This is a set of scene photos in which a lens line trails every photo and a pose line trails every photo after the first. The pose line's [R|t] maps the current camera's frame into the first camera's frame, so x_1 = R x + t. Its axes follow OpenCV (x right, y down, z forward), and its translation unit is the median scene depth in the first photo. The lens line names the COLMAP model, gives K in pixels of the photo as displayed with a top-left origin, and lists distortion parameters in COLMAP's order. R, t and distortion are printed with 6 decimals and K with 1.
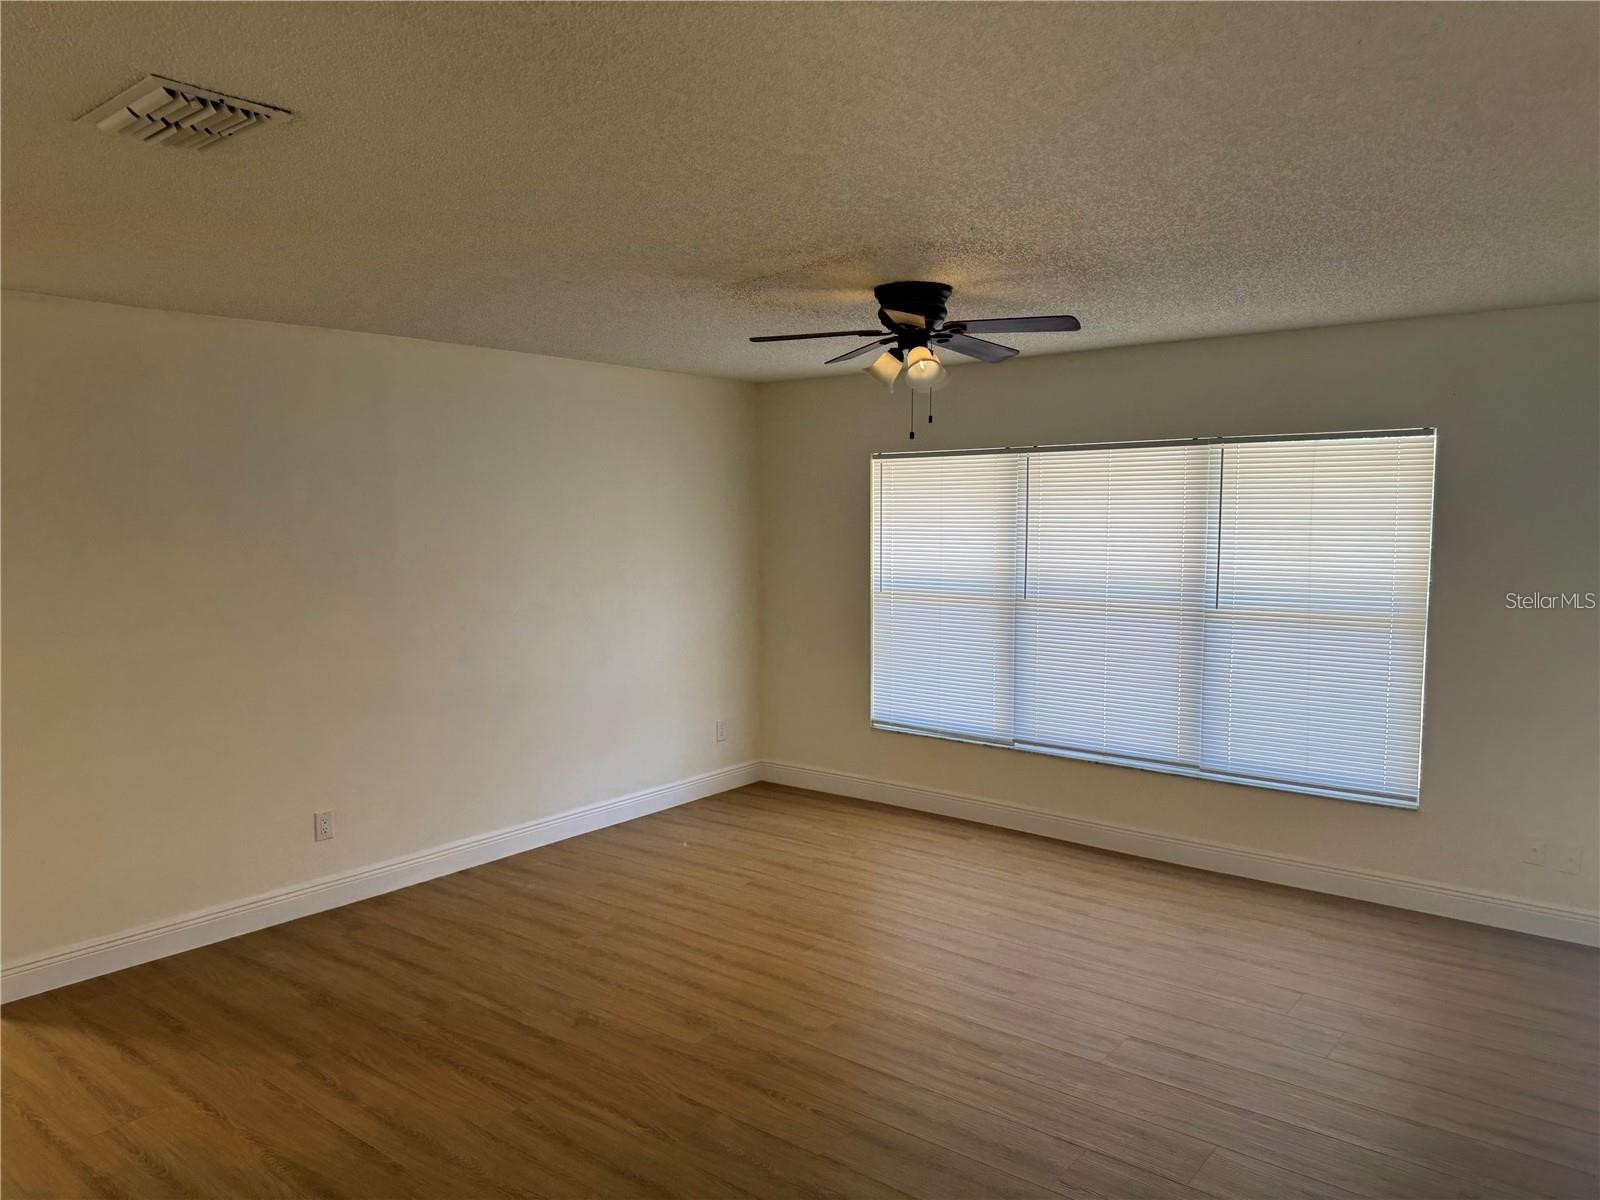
lens RADIAL K [[1111.6, 0, 796.0], [0, 1111.6, 601.9], [0, 0, 1]] dist [0.048989, -0.058203]
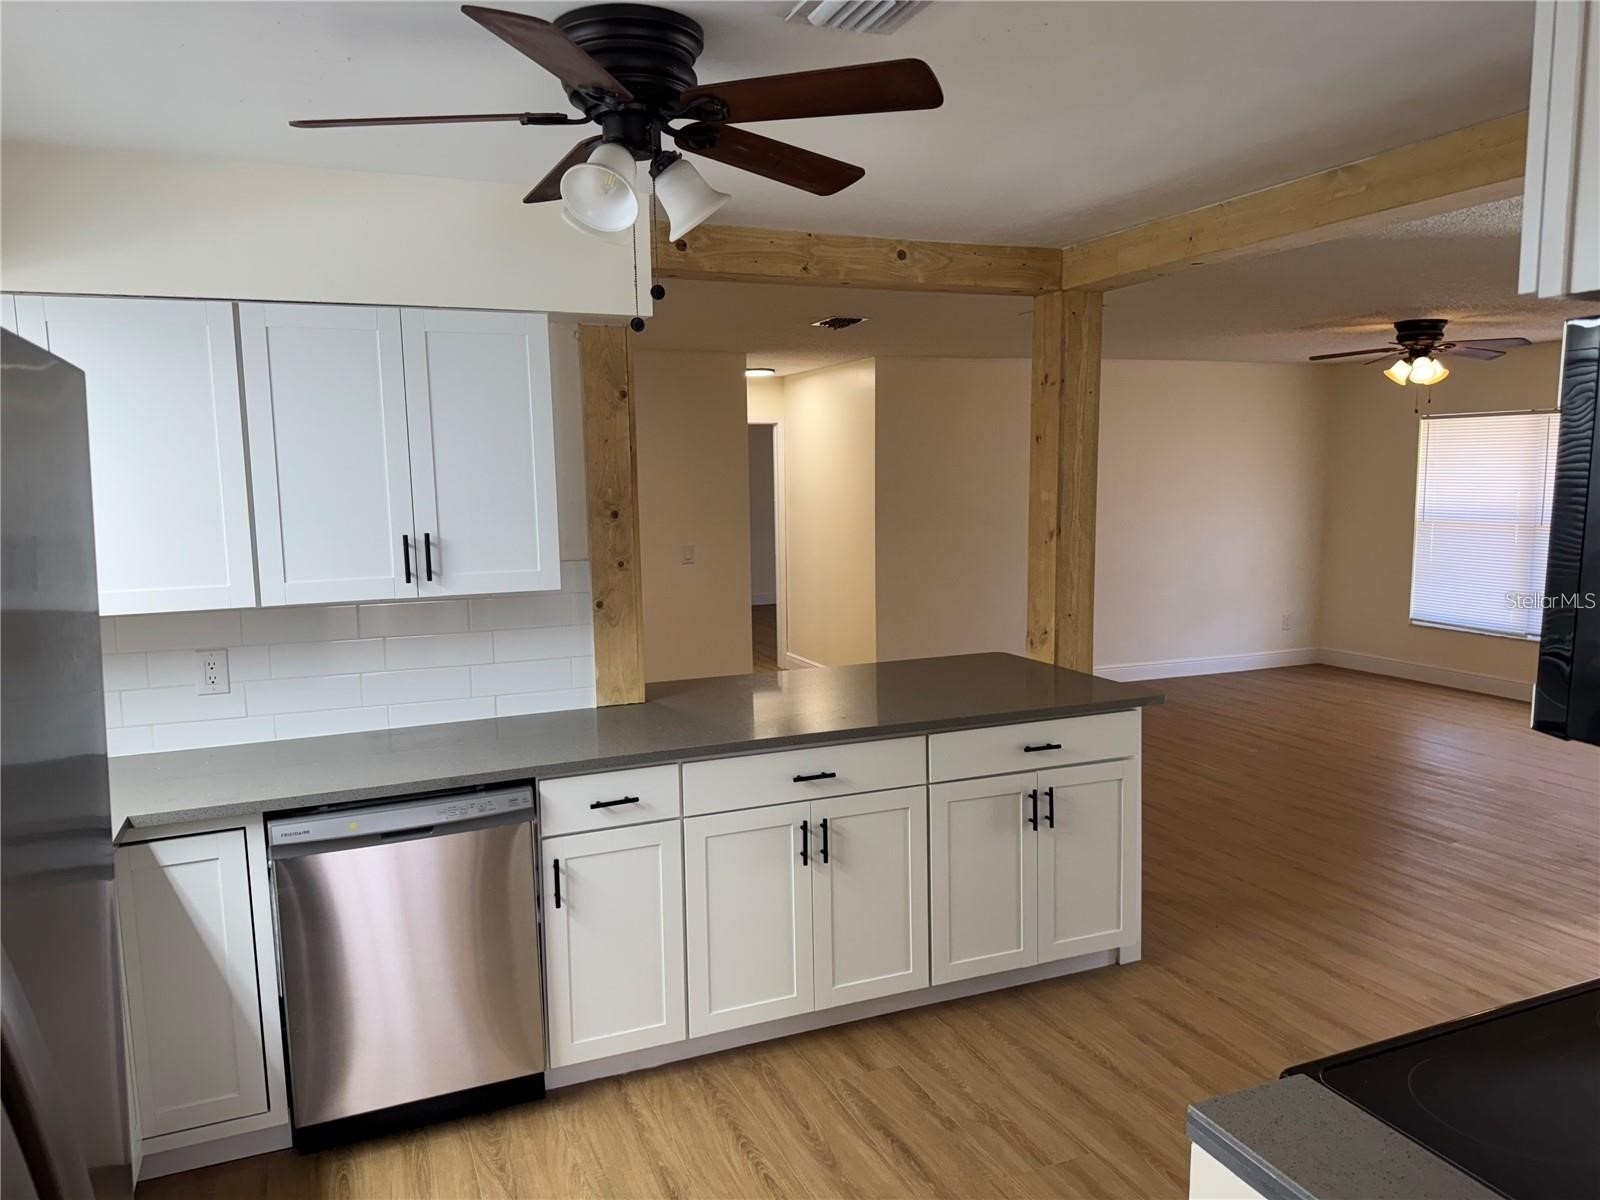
lens RADIAL K [[1111.6, 0, 799.2], [0, 1111.6, 600.4], [0, 0, 1]] dist [0.048989, -0.058203]
pose [[0.875156, 0.049301, -0.481322, 0.112378], [-0.028660, 0.998331, 0.050147, 0.060604], [0.482991, -0.030091, 0.875108, -0.803047]]
